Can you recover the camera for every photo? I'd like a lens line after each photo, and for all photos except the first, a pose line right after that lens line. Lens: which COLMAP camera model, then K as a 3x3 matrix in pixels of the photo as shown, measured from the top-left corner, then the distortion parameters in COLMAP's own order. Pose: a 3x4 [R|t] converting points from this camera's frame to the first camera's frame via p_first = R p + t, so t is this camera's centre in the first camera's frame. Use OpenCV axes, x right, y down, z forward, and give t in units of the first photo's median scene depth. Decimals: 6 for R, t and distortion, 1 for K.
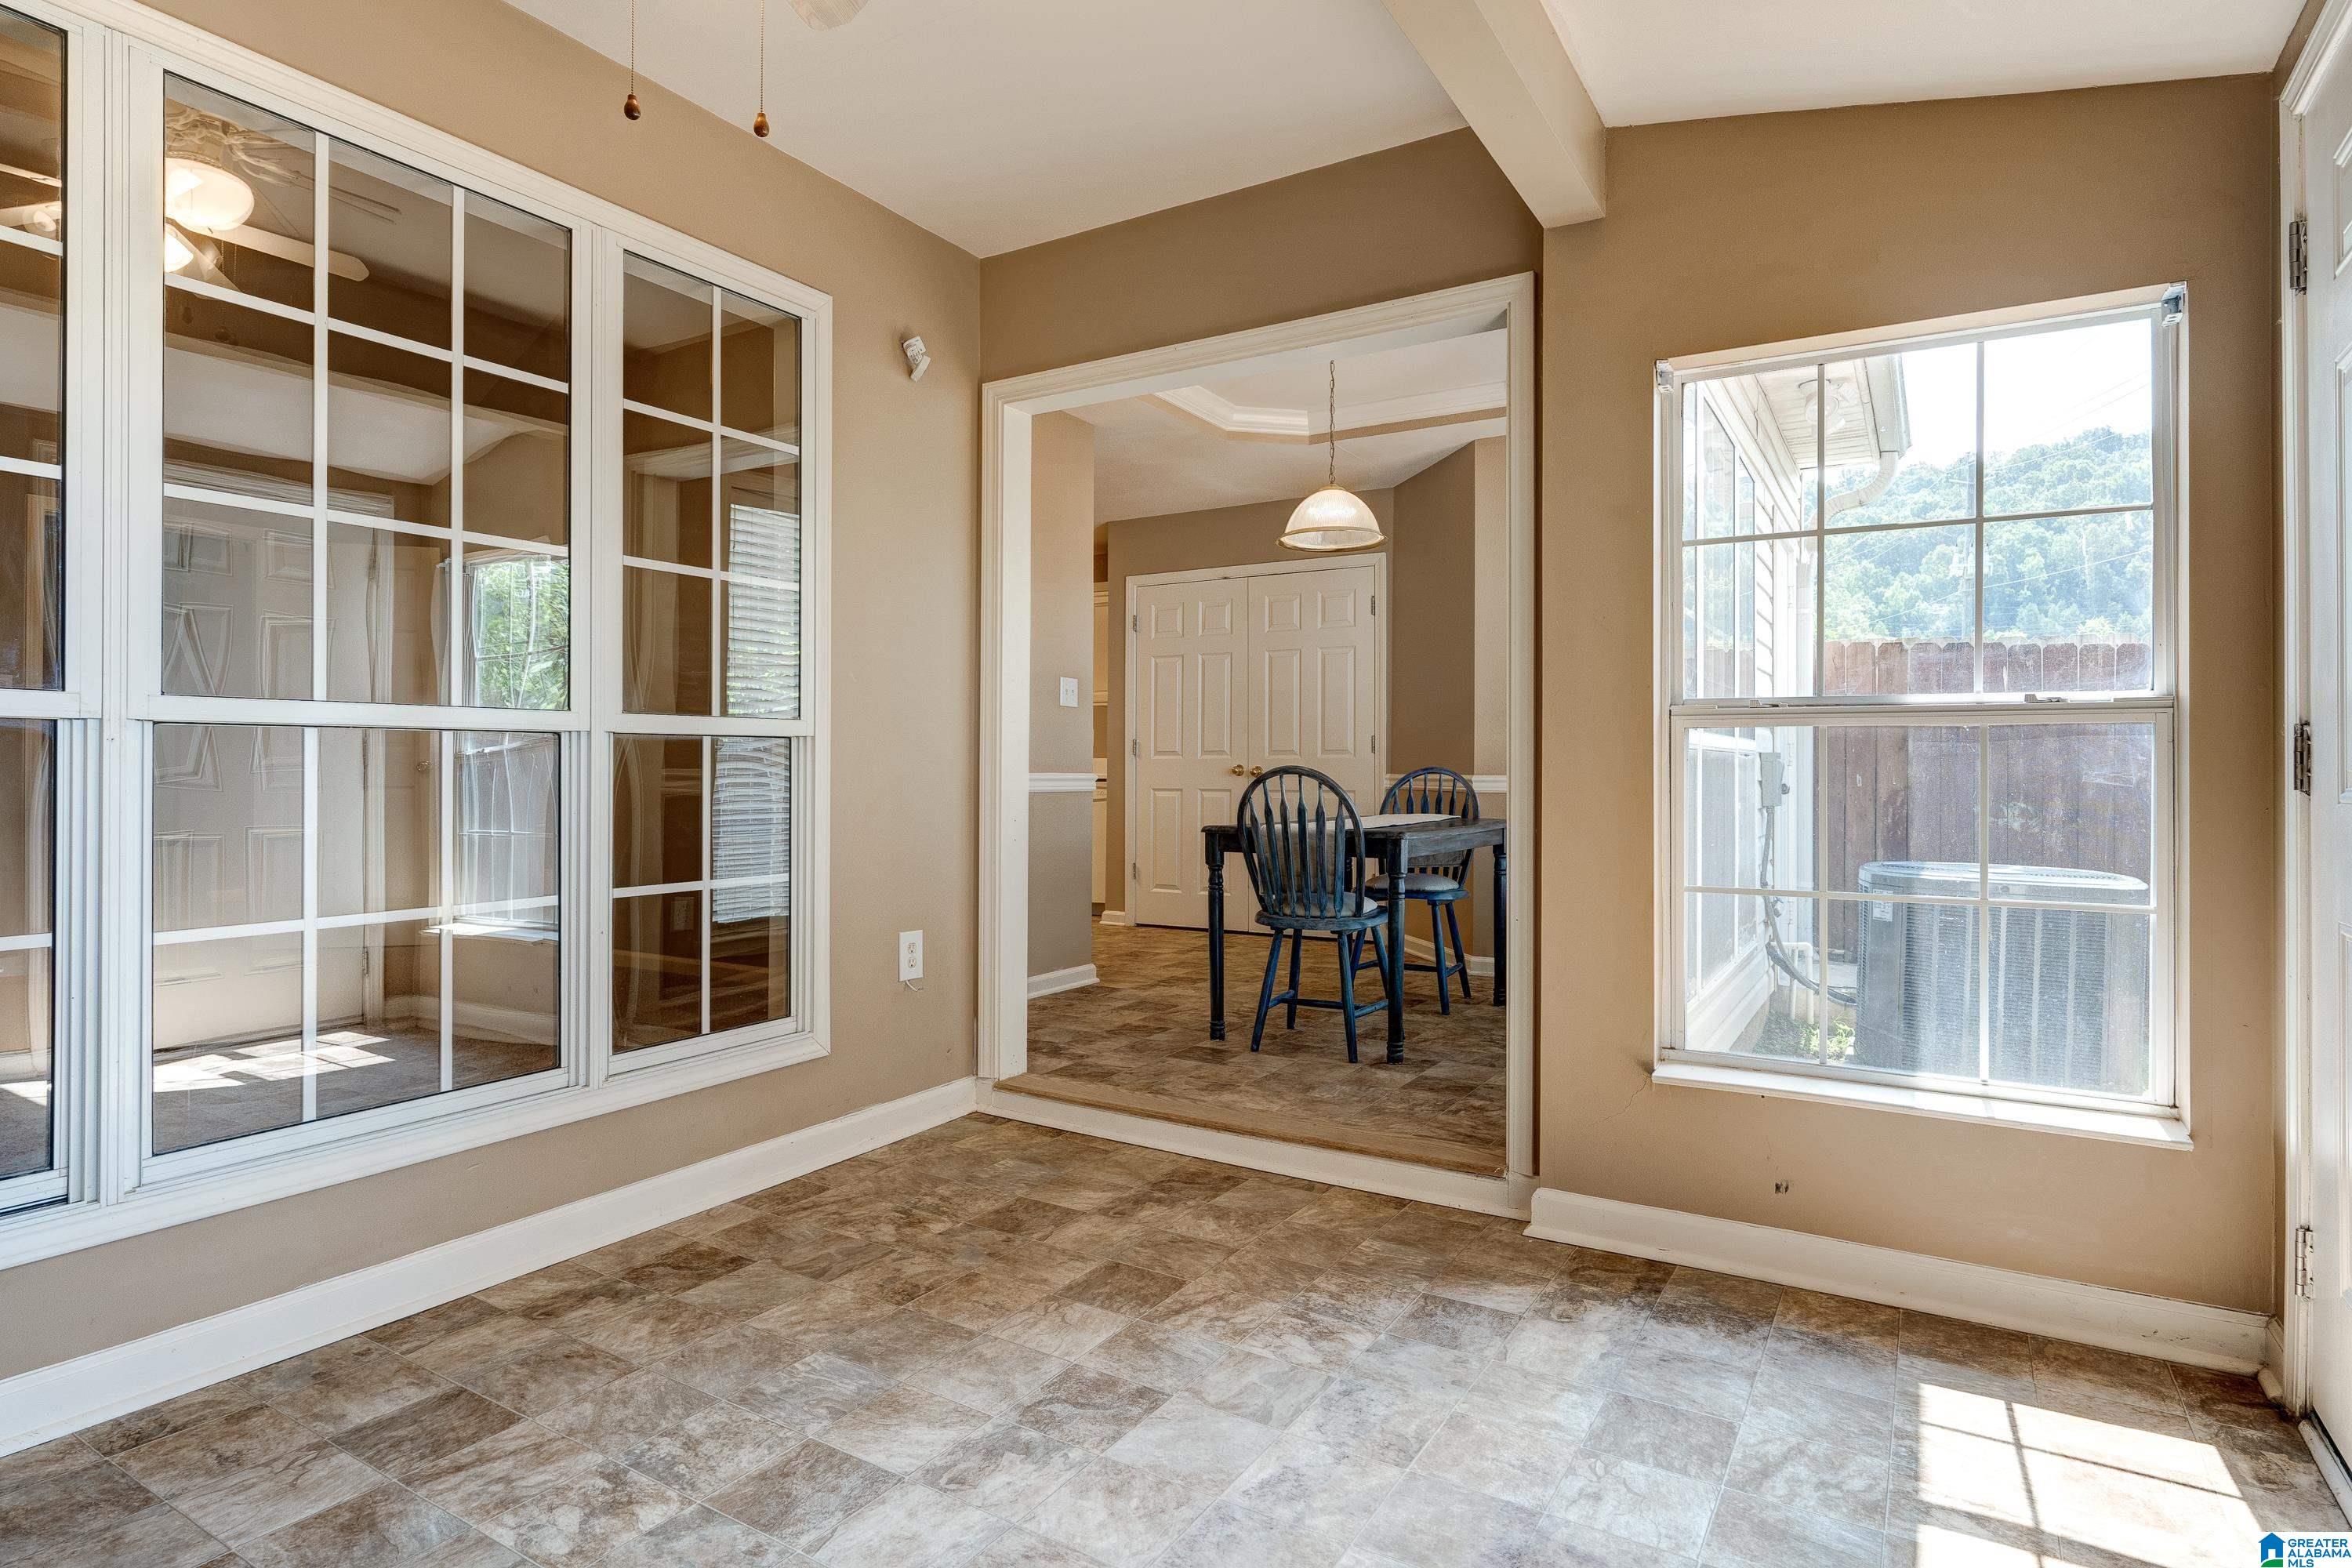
lens RADIAL K [[1300.9, 0, 1177.1], [0, 1300.9, 778.8], [0, 0, 1]] dist [-0.009146, 0.004527]
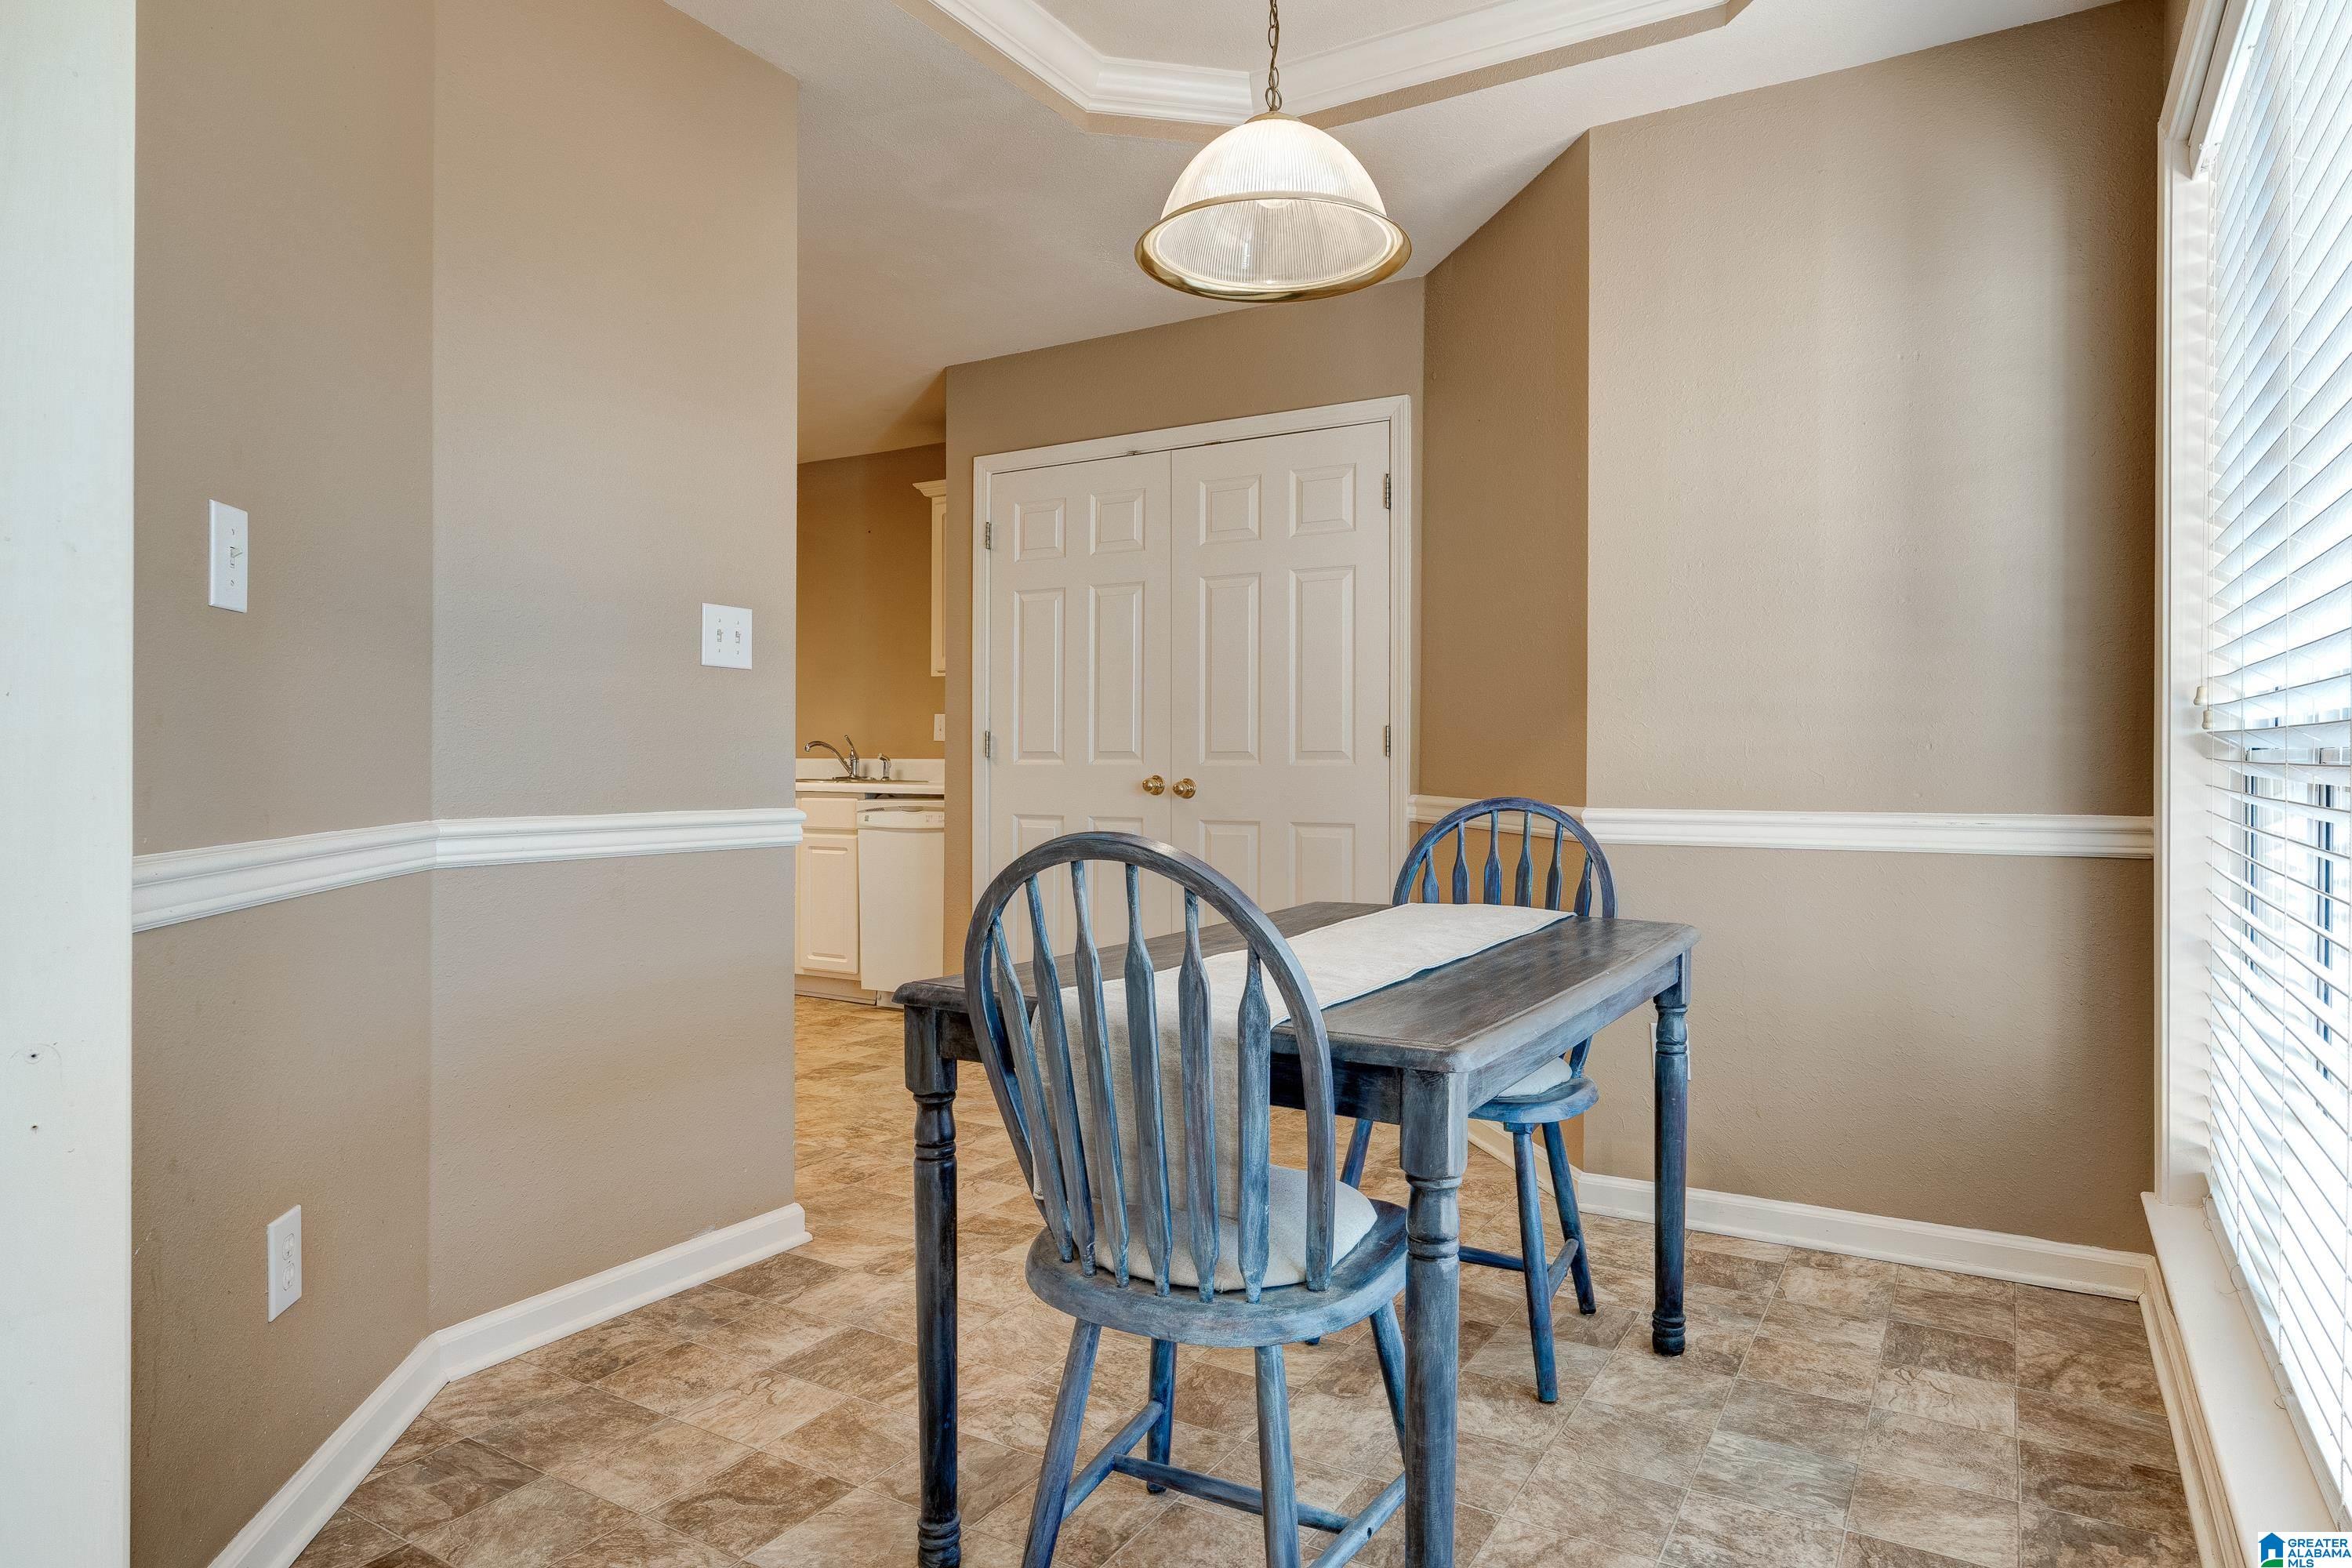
lens RADIAL K [[1422.1, 0, 1168.4], [0, 1422.1, 774.2], [0, 0, 1]] dist [0.001507, -0.000155]
pose [[0.999894, -0.001206, -0.014520, 0.093082], [0.001306, 0.999976, 0.006871, -0.023443], [0.014511, -0.006889, 0.999871, 0.551528]]
